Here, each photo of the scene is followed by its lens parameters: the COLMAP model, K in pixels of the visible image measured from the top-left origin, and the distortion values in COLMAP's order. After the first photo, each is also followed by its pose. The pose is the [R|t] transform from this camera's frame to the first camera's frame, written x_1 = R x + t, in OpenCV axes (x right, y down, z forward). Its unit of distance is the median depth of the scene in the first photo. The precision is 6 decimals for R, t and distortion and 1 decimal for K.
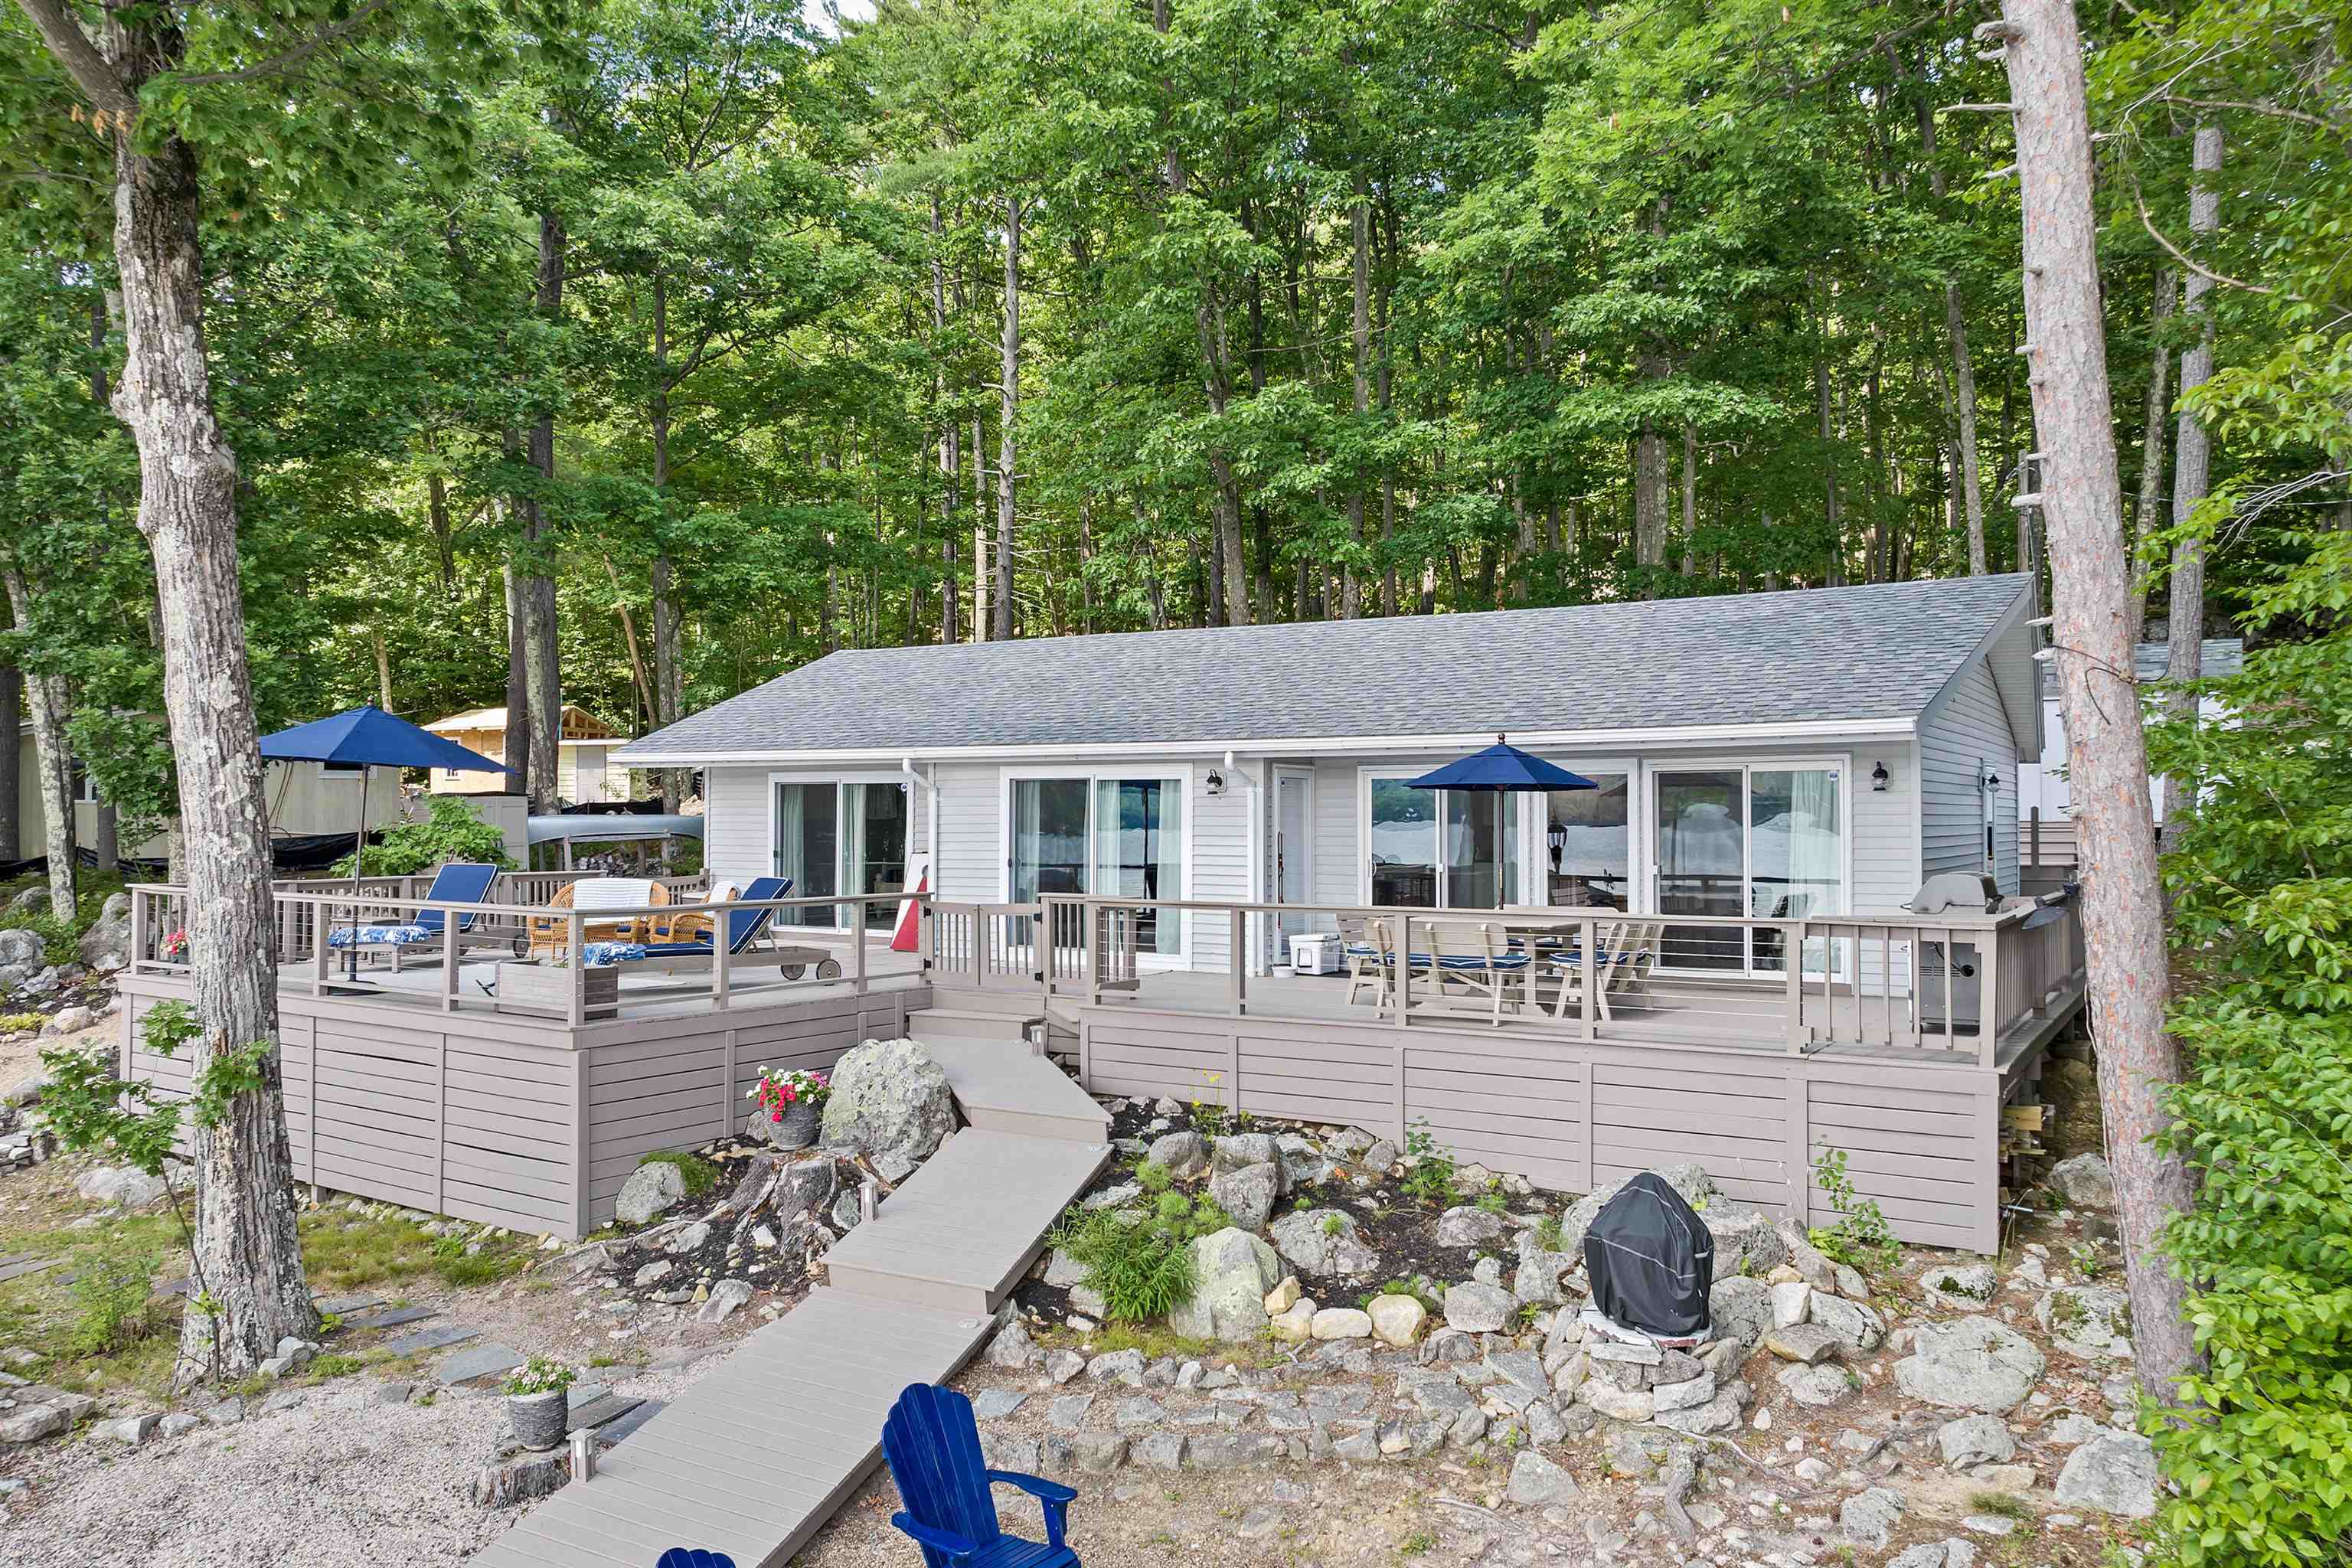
lens RADIAL K [[1687.2, 0, 1166.4], [0, 1687.2, 784.5], [0, 0, 1]] dist [-0.032550, -0.014642]
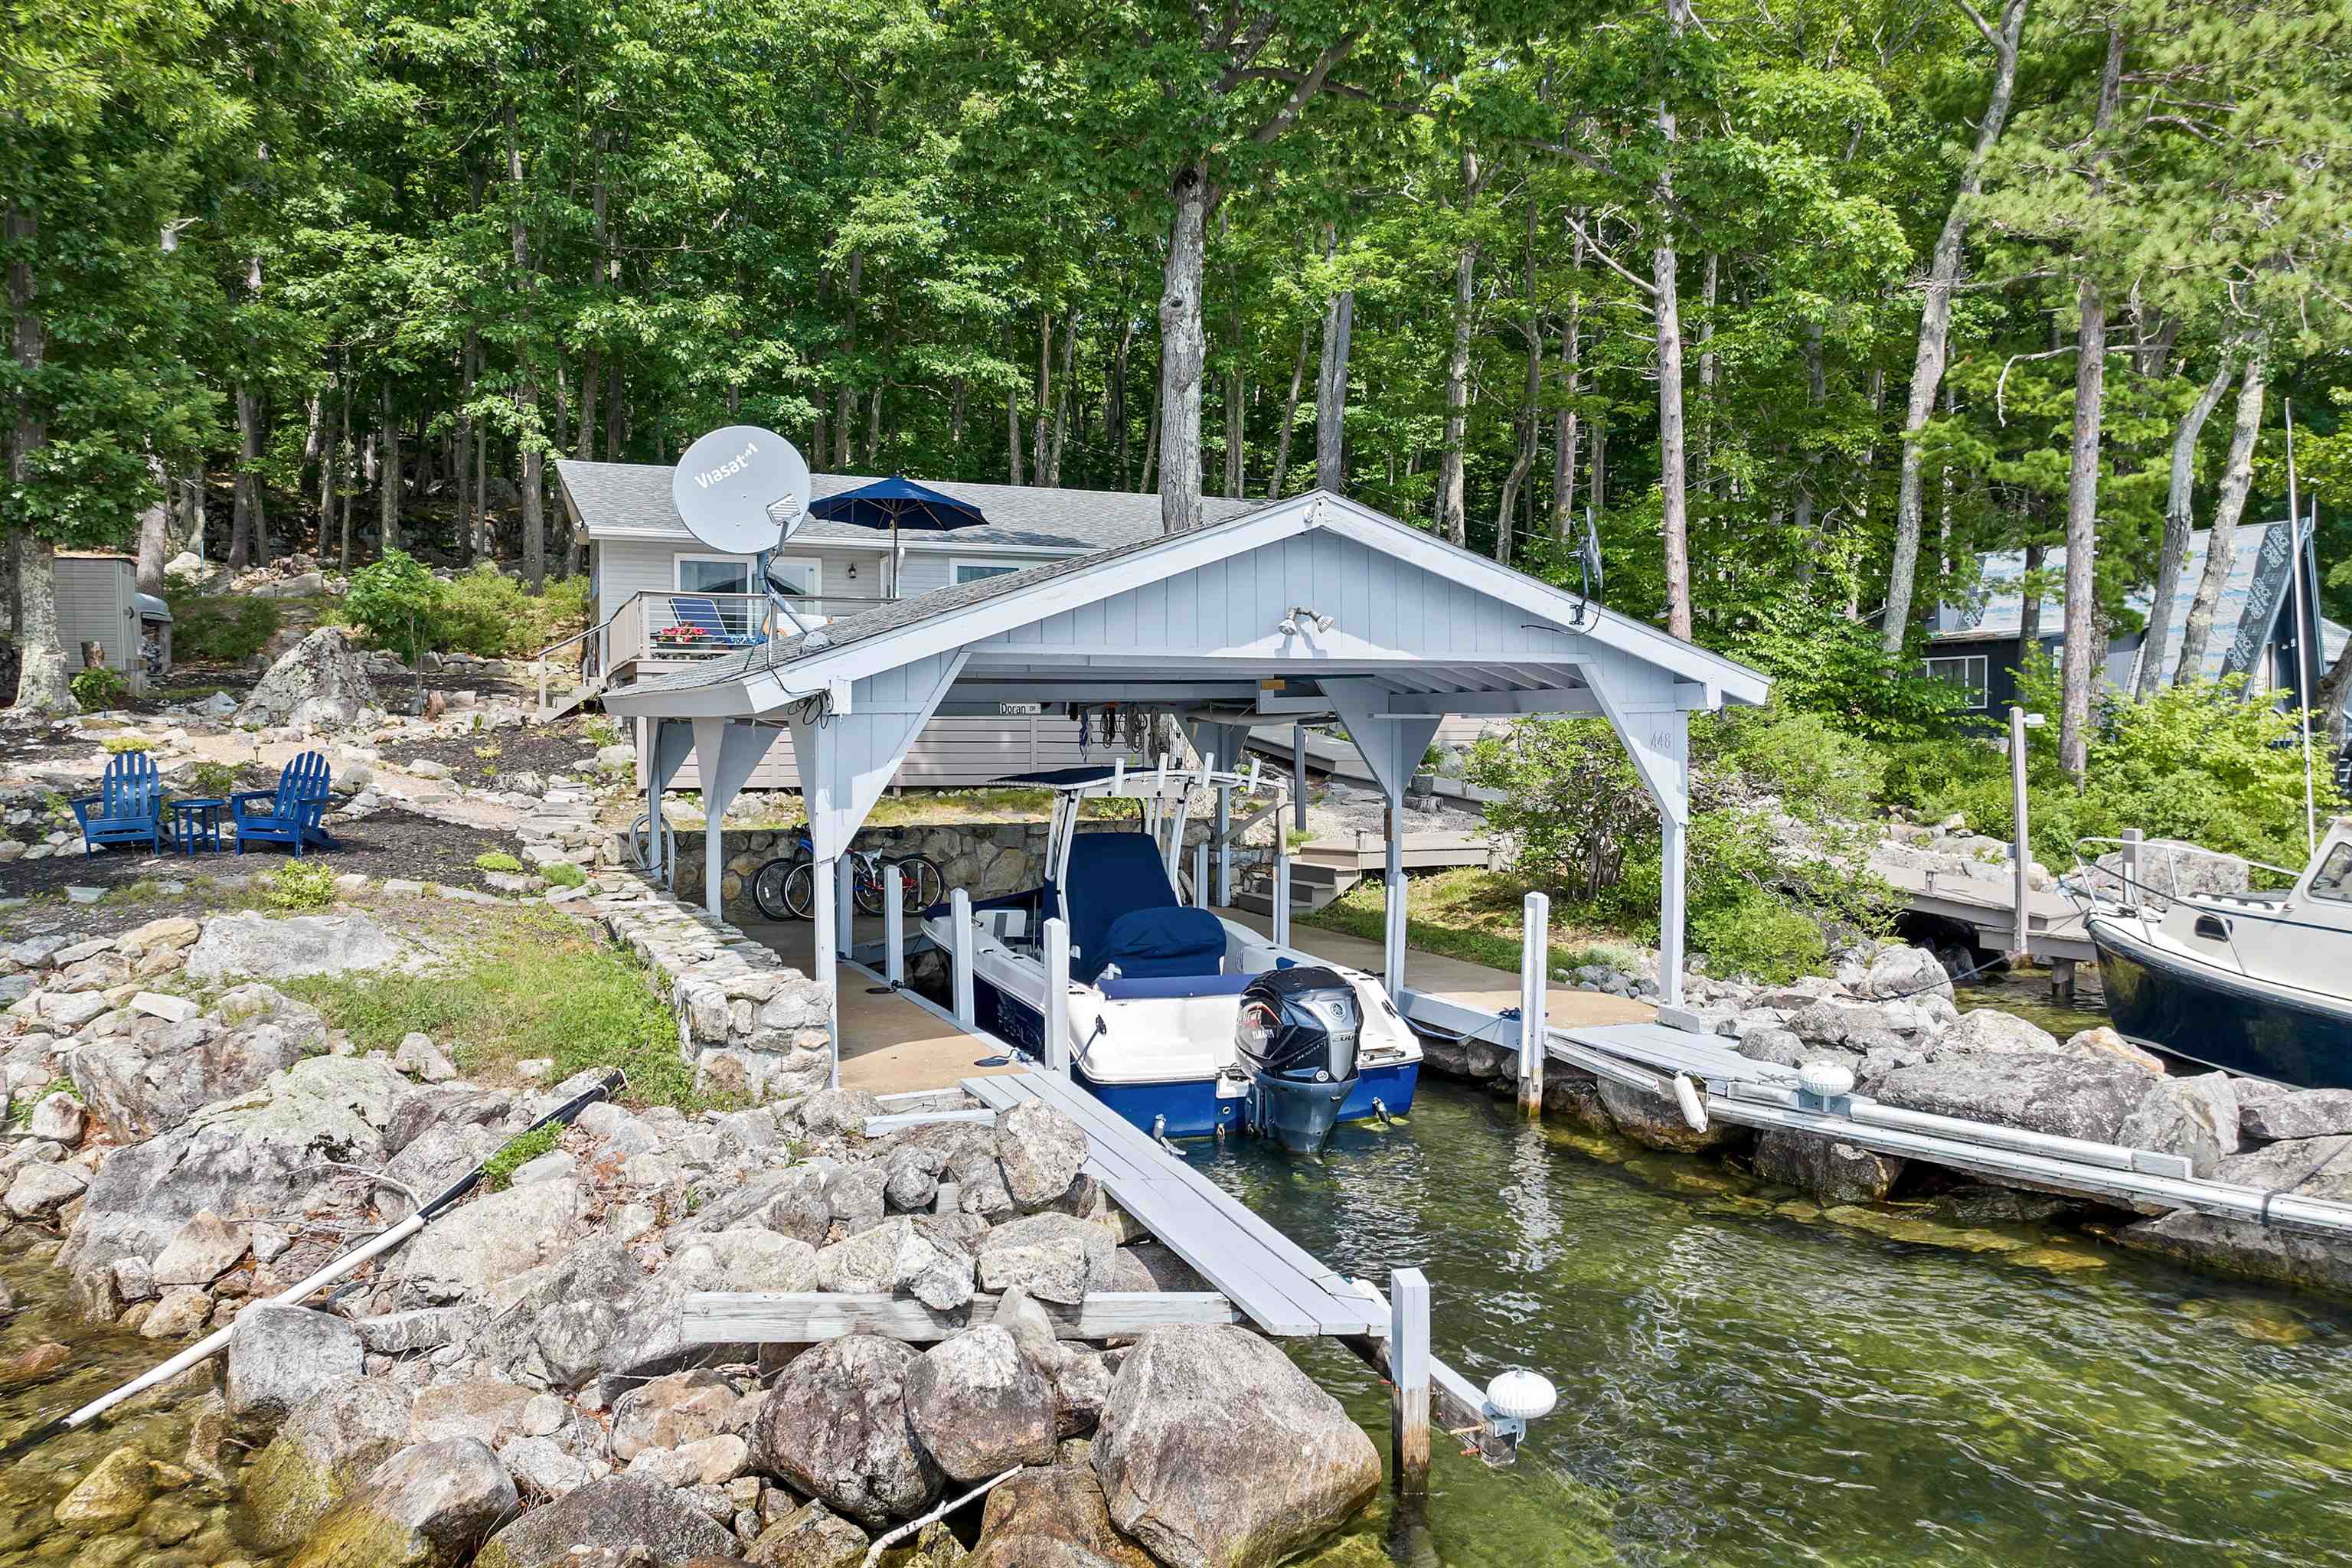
lens RADIAL K [[1687.2, 0, 1166.2], [0, 1687.2, 784.4], [0, 0, 1]] dist [-0.032550, -0.014642]
pose [[0.596665, -0.016859, 0.802313, -0.830358], [-0.015170, 0.999364, 0.032281, 0.096625], [-0.802347, -0.031432, 0.596030, -0.045070]]
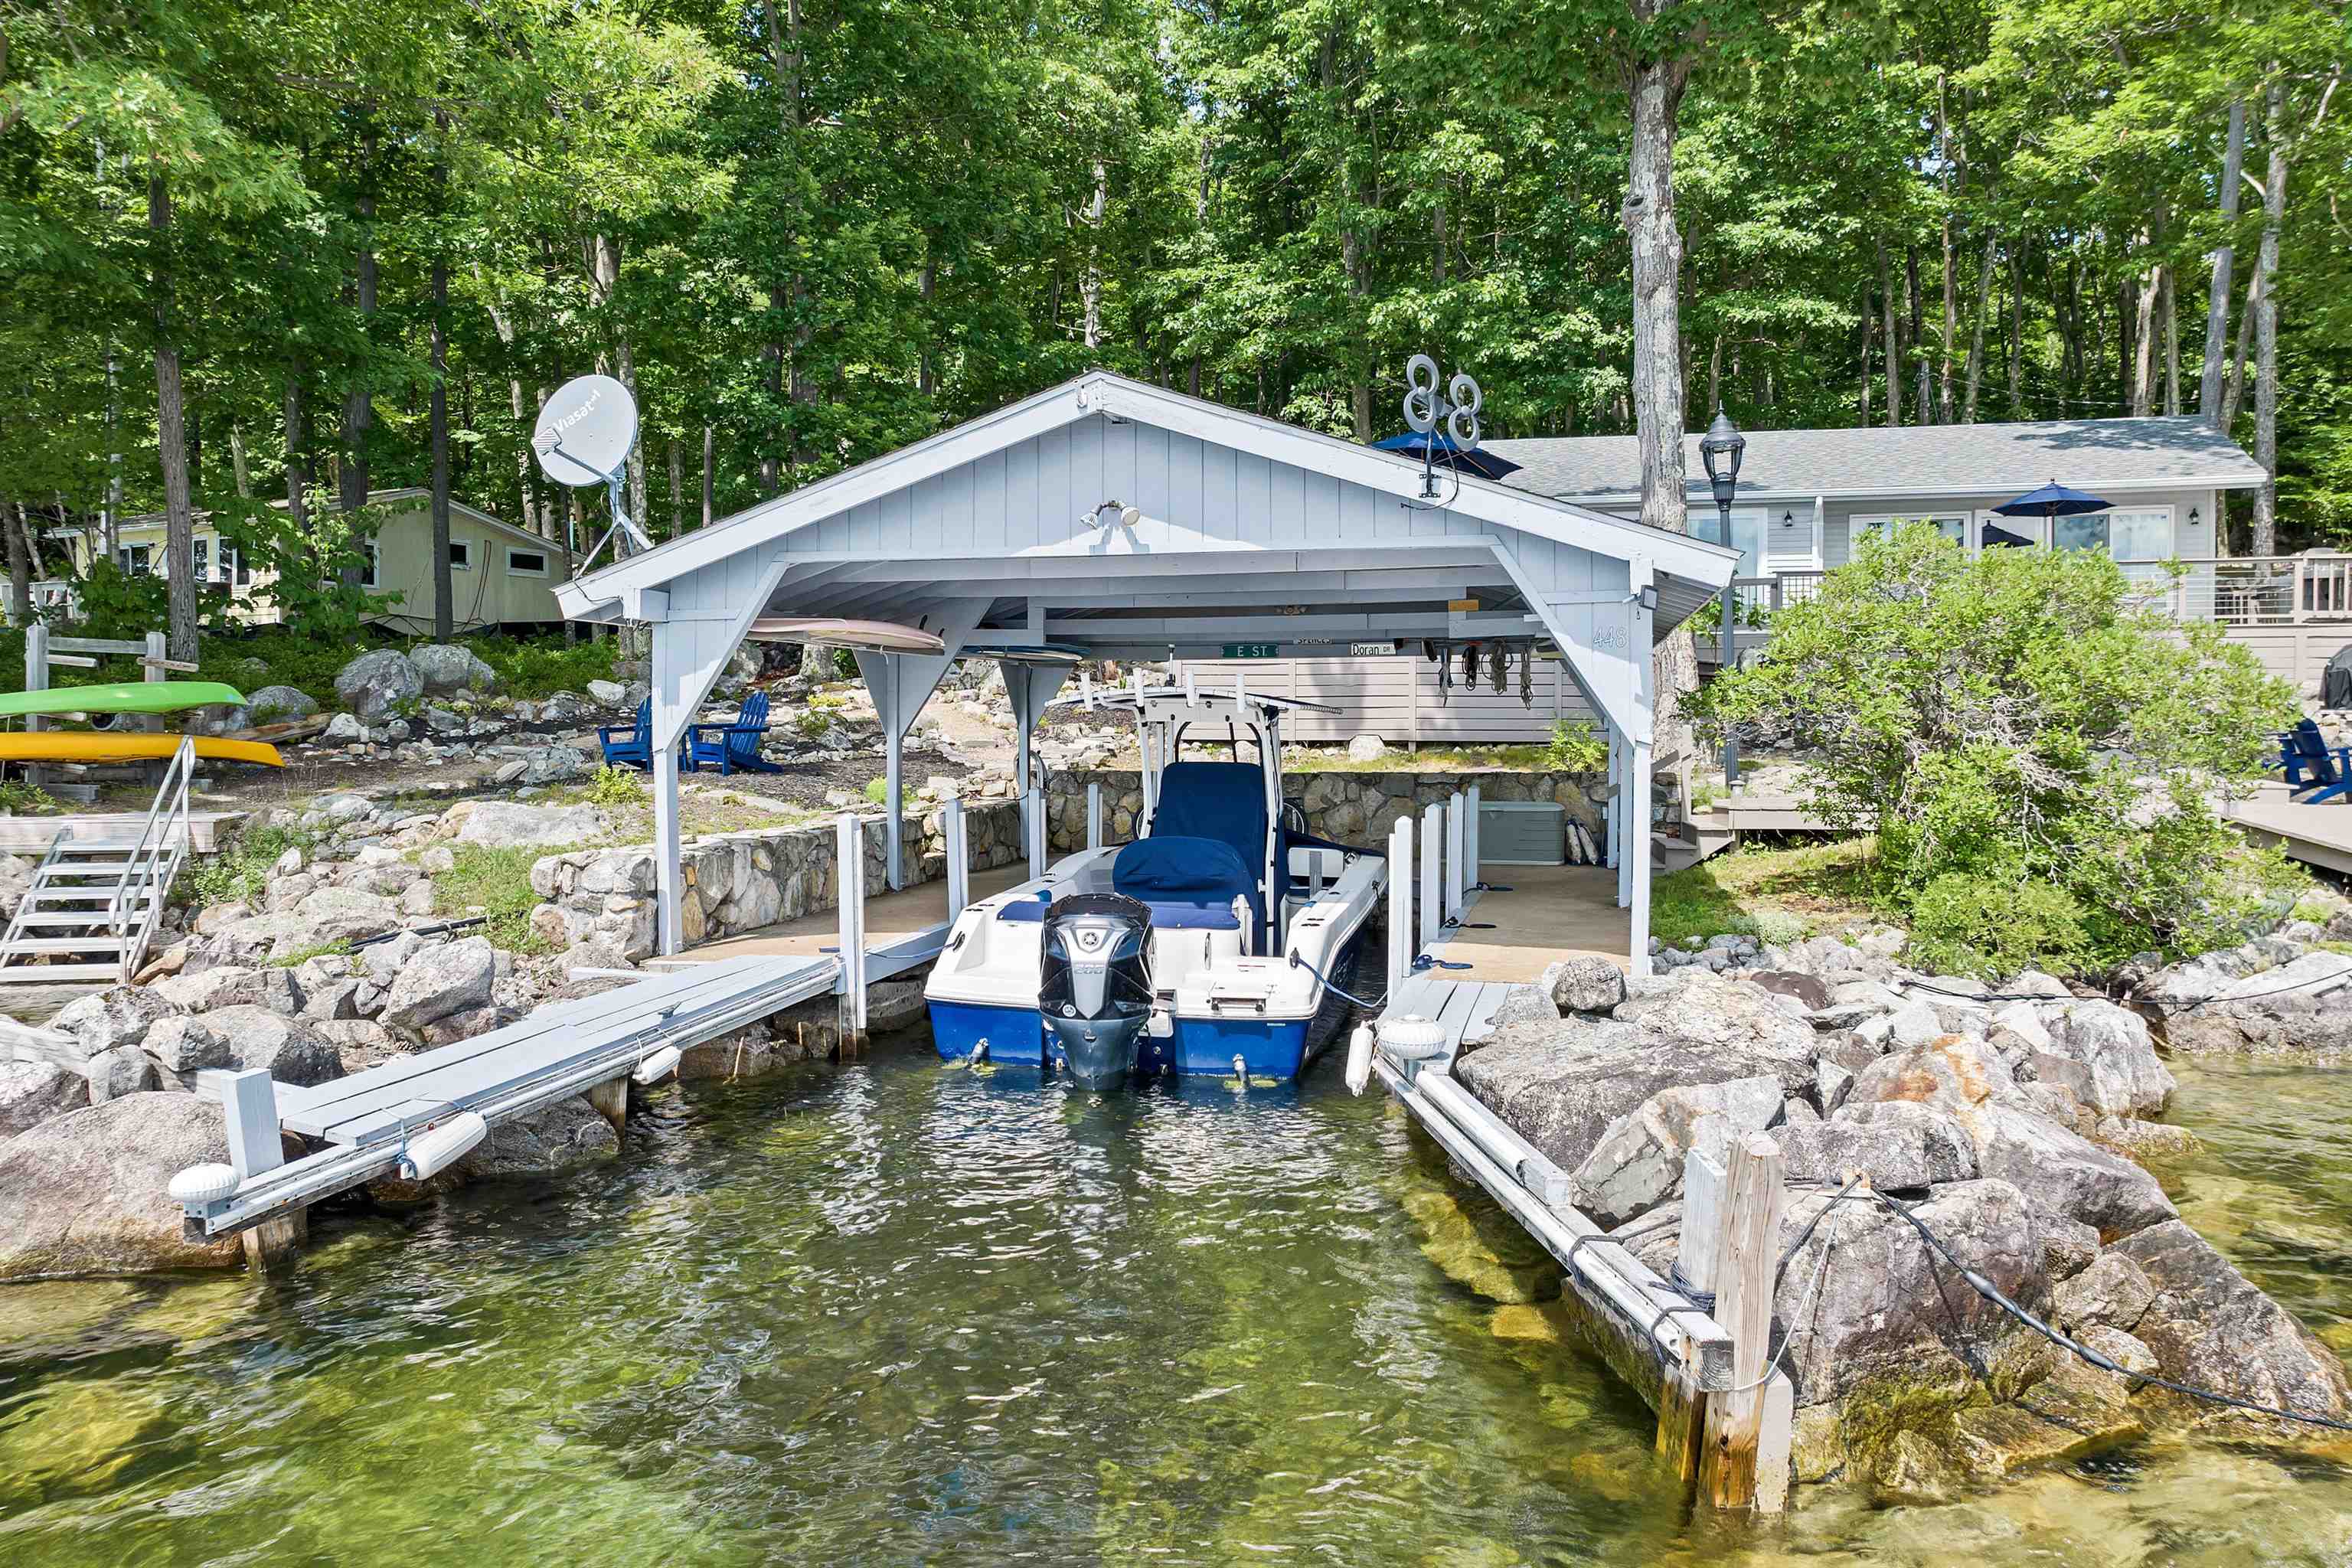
lens RADIAL K [[1687.2, 0, 1179.4], [0, 1687.2, 782.9], [0, 0, 1]] dist [-0.032550, -0.014642]
pose [[0.955423, -0.000029, 0.295241, -0.599716], [-0.012846, 0.999049, 0.041669, 0.113580], [-0.294961, -0.043605, 0.954514, -0.190886]]
